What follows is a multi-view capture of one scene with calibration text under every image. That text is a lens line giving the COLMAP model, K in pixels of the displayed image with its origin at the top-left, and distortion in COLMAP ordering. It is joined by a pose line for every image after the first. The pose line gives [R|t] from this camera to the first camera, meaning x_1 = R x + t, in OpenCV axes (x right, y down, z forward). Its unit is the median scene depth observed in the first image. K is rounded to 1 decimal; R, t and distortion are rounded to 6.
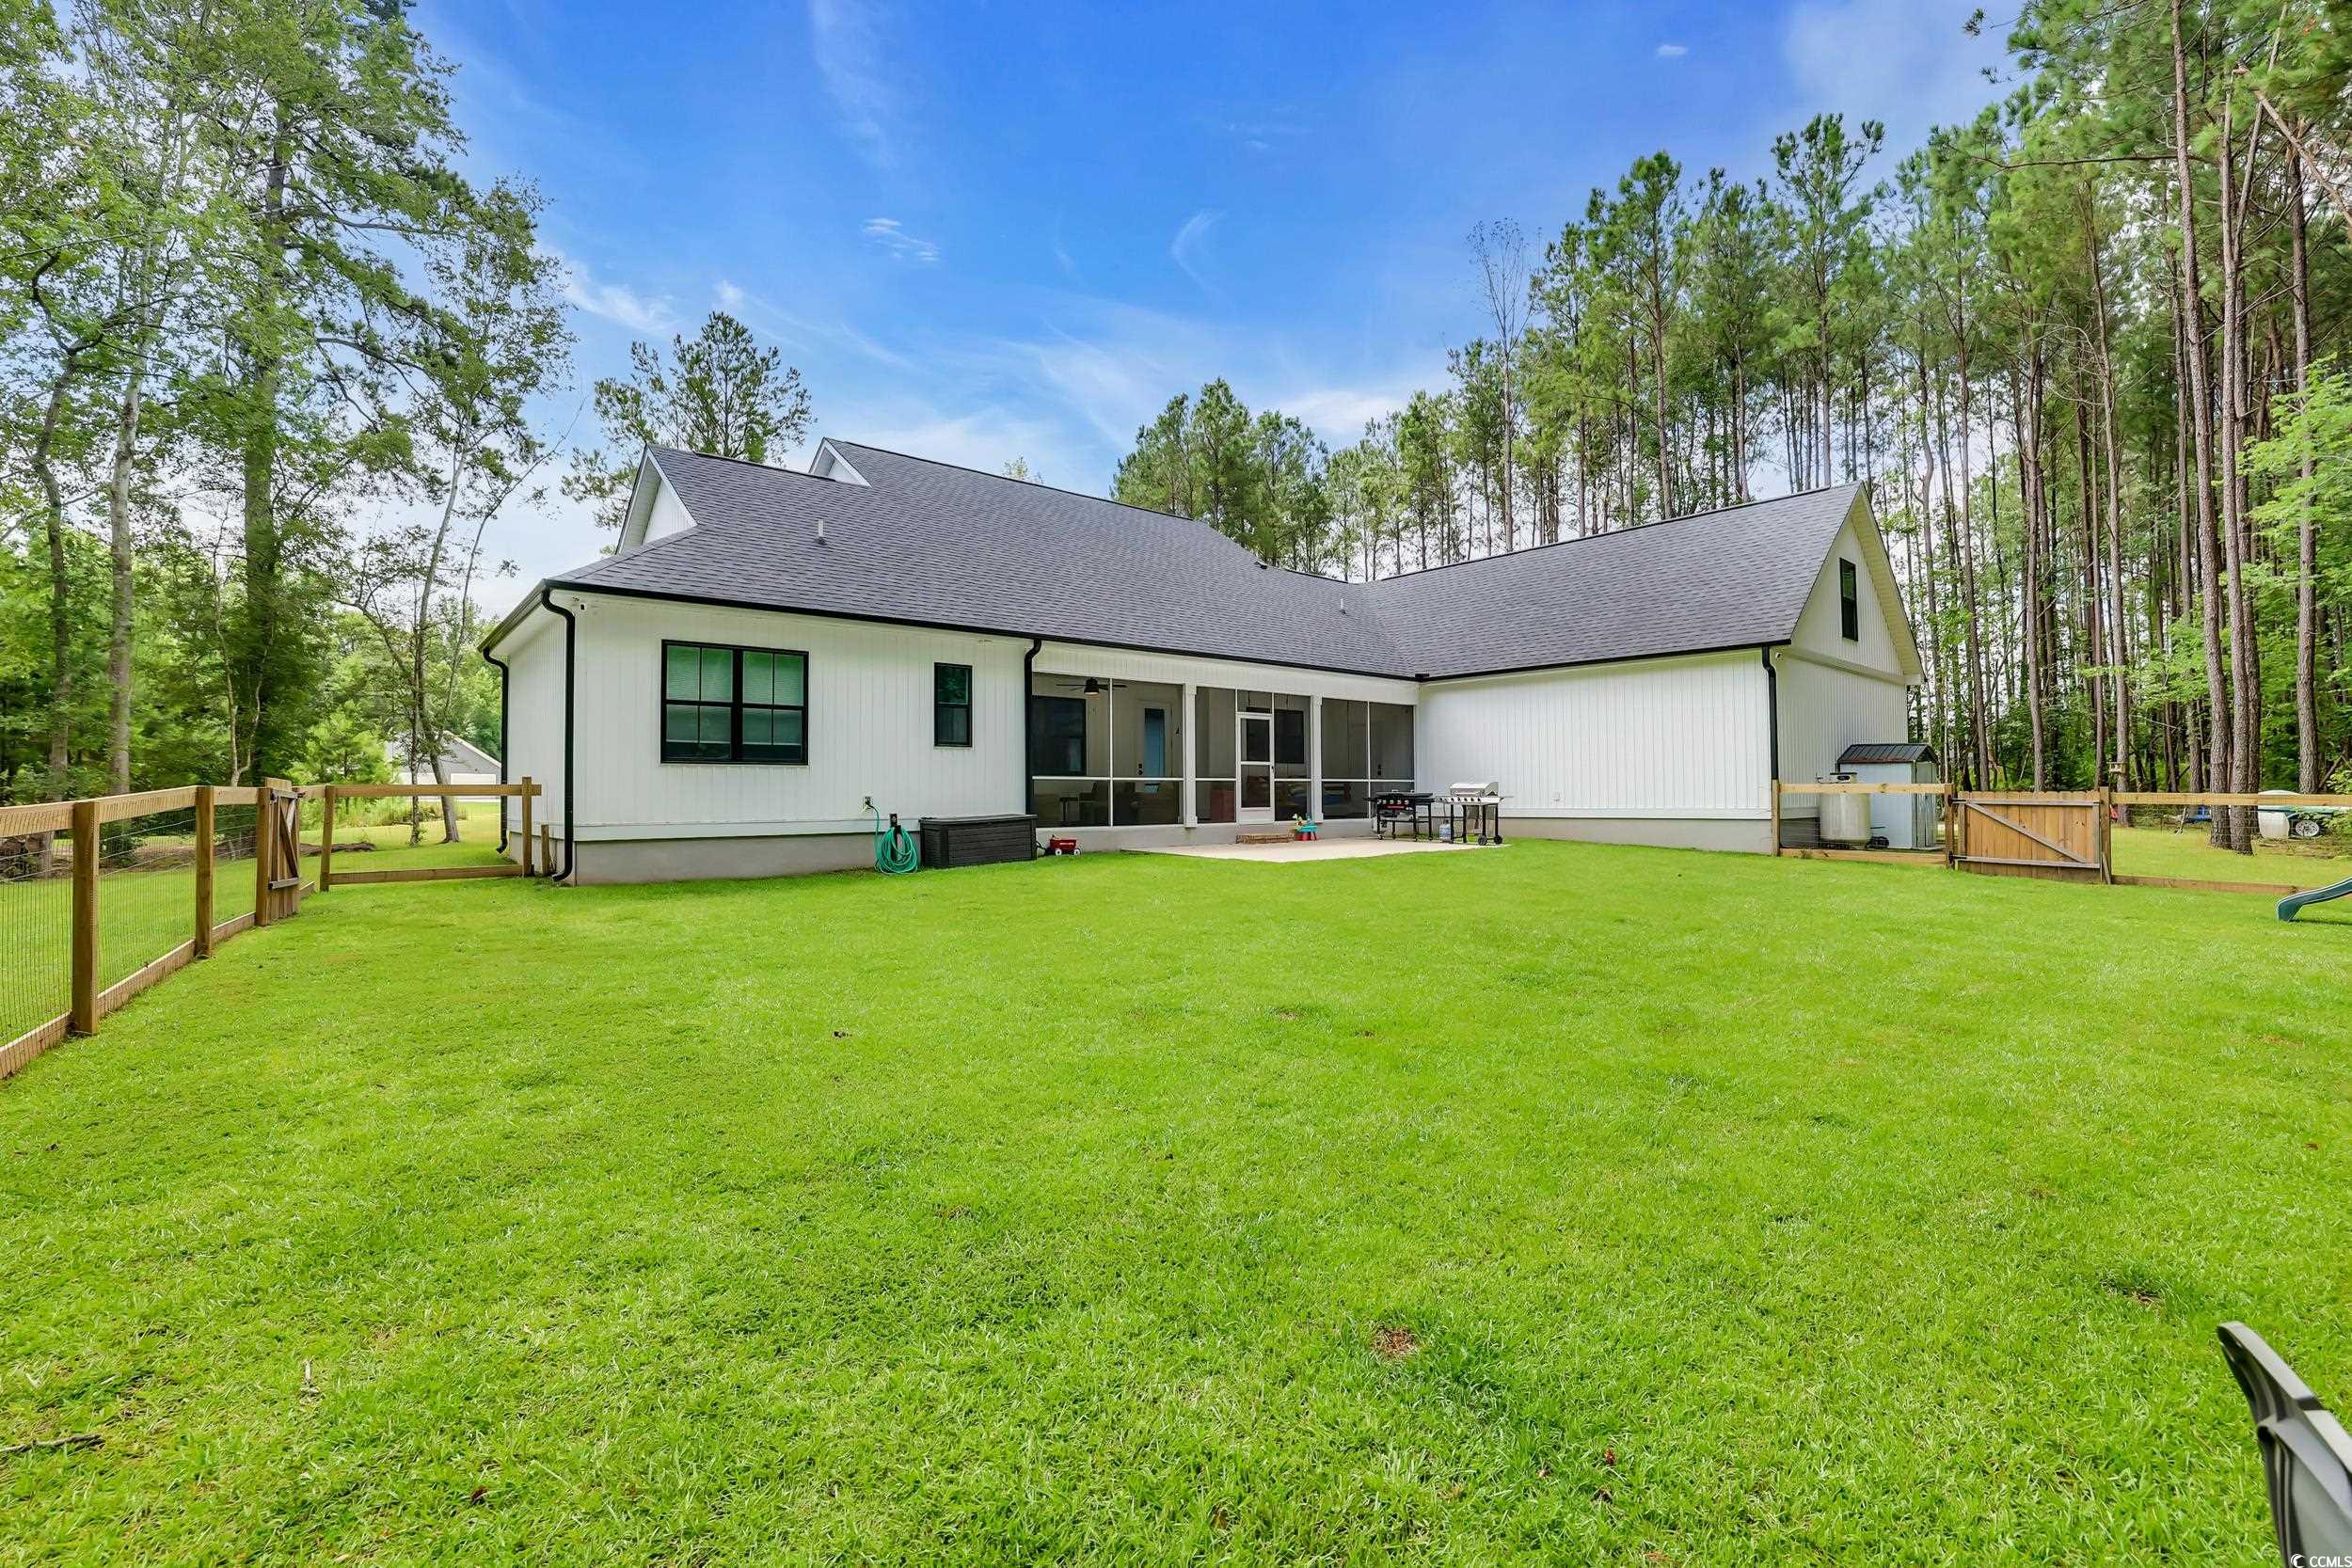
lens RADIAL K [[951.0, 0, 1176.0], [0, 951.0, 784.0], [0, 0, 1]] dist [-0.013420, 0.000026]
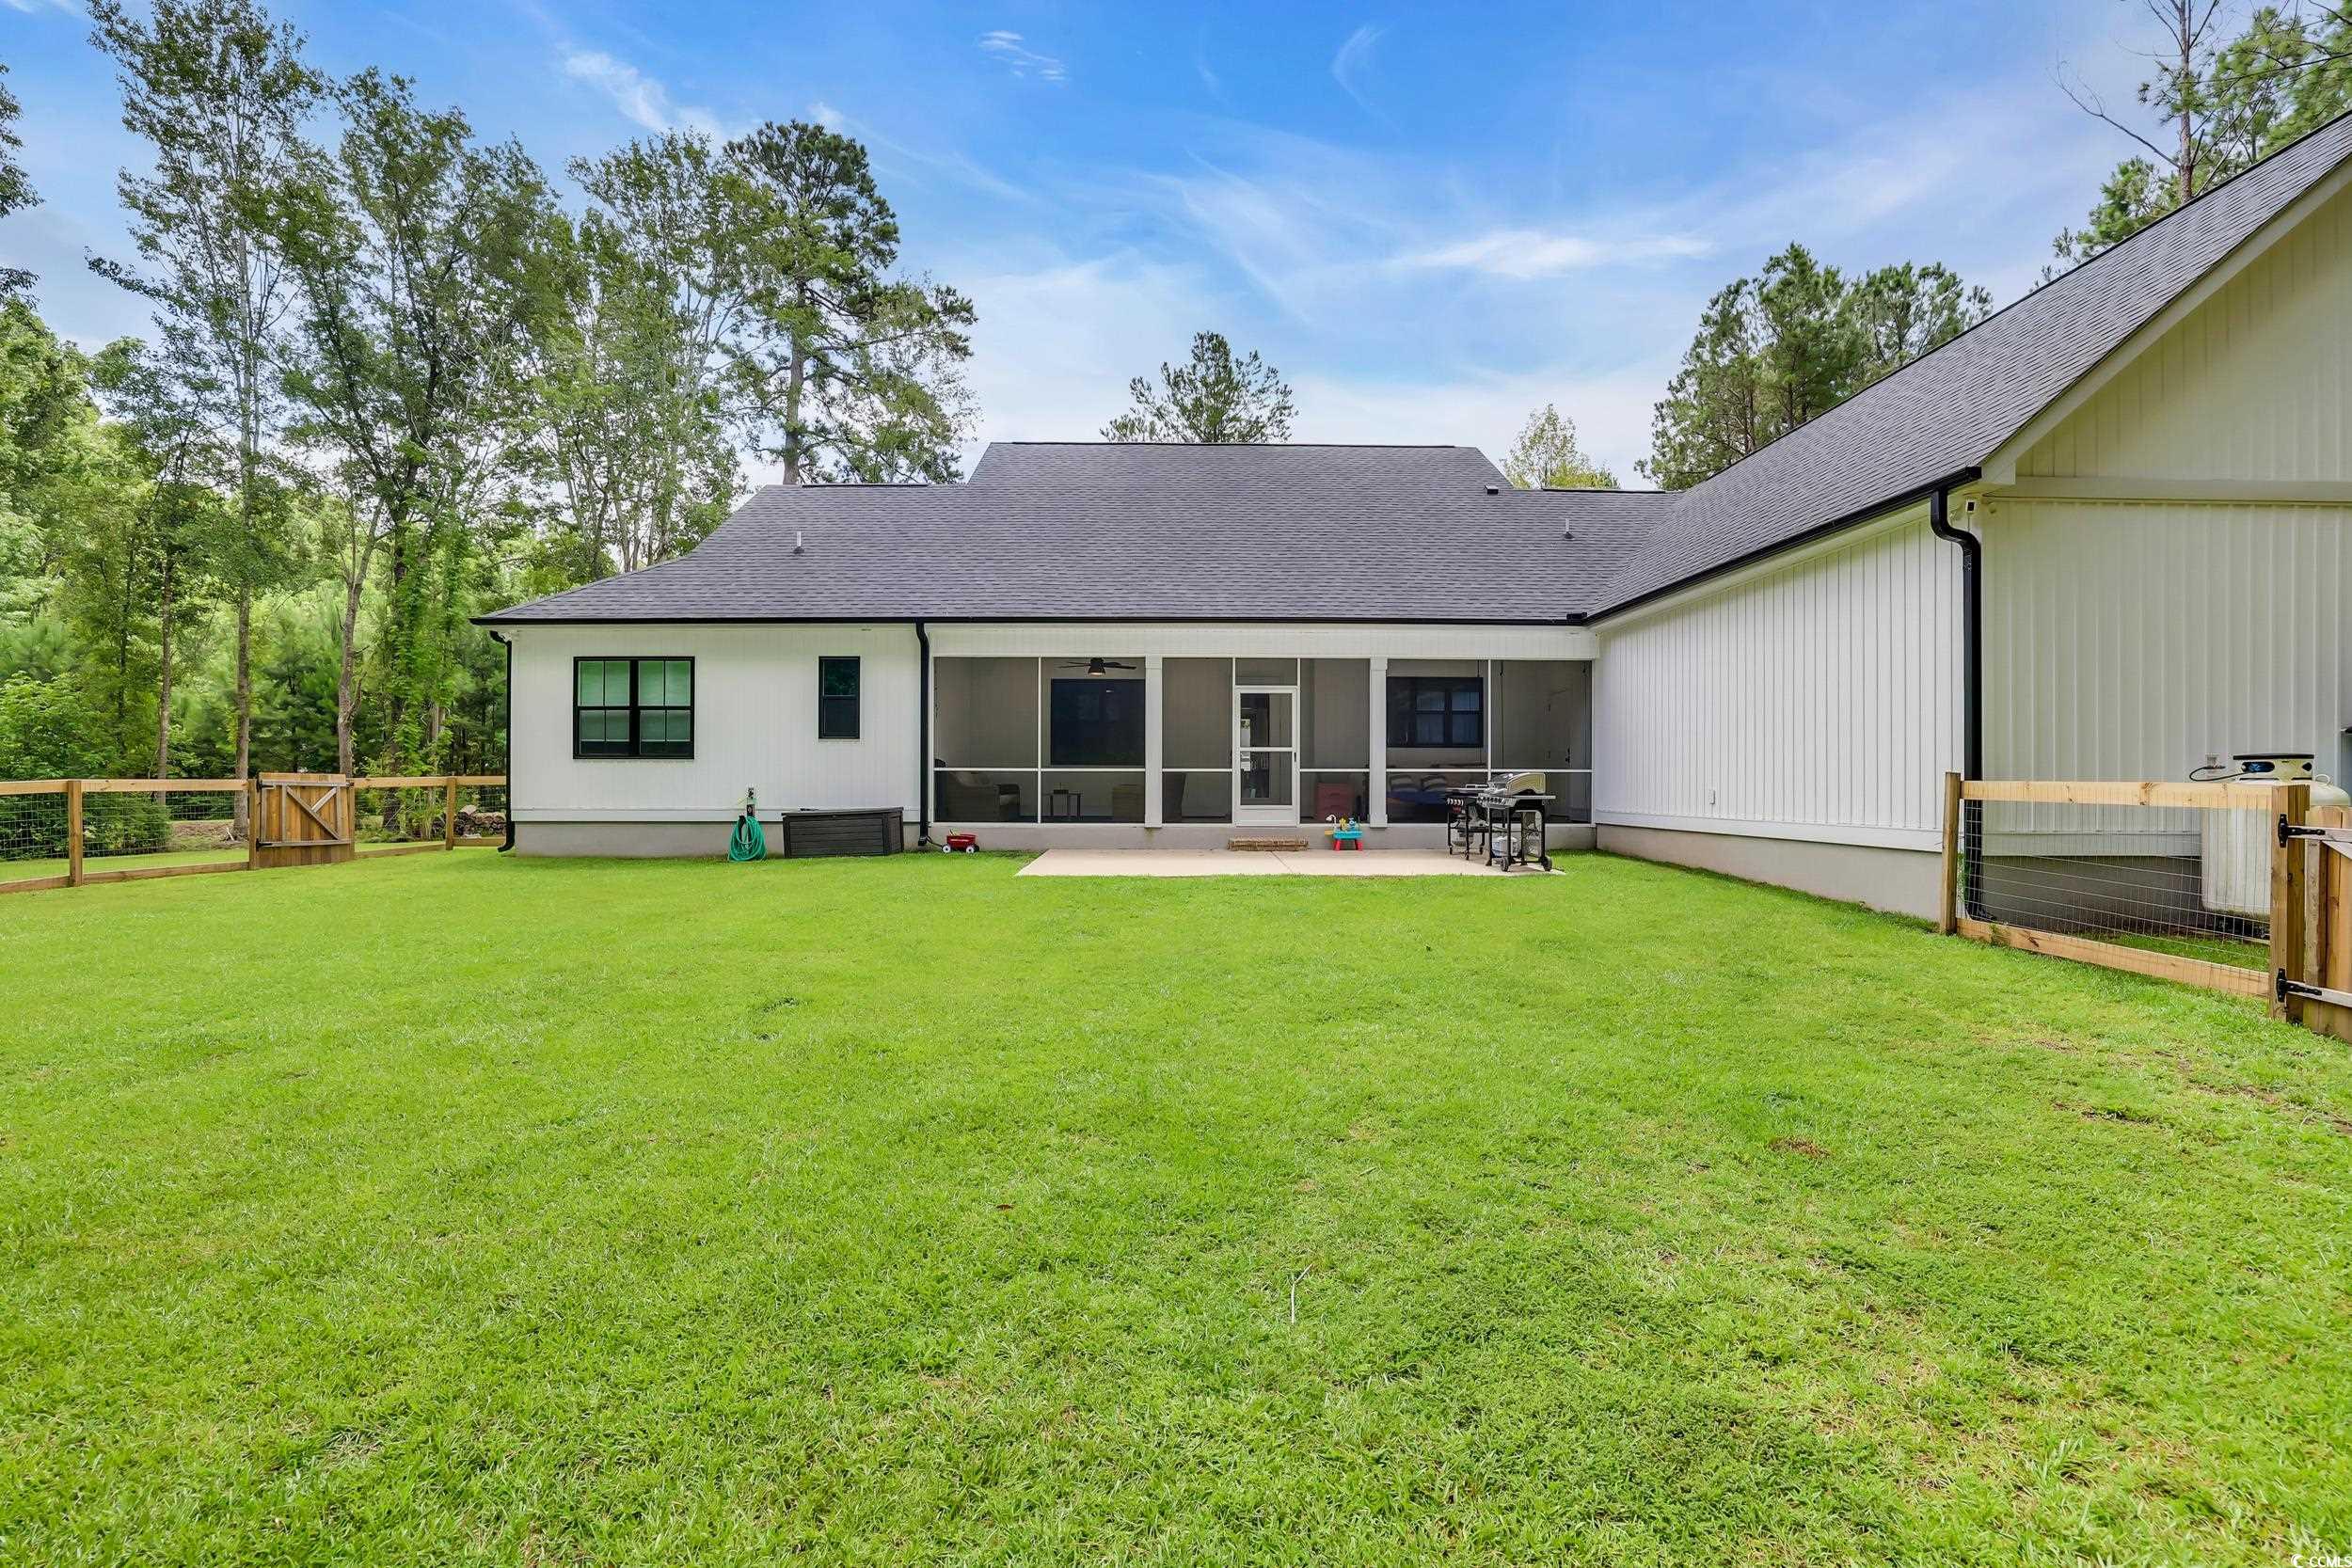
lens RADIAL K [[951.0, 0, 1176.0], [0, 951.0, 784.0], [0, 0, 1]] dist [-0.013420, 0.000026]
pose [[0.788938, 0.009309, -0.614403, 0.616311], [0.000667, 0.999872, 0.016006, -0.006820], [0.614473, -0.013037, 0.788830, 0.396245]]
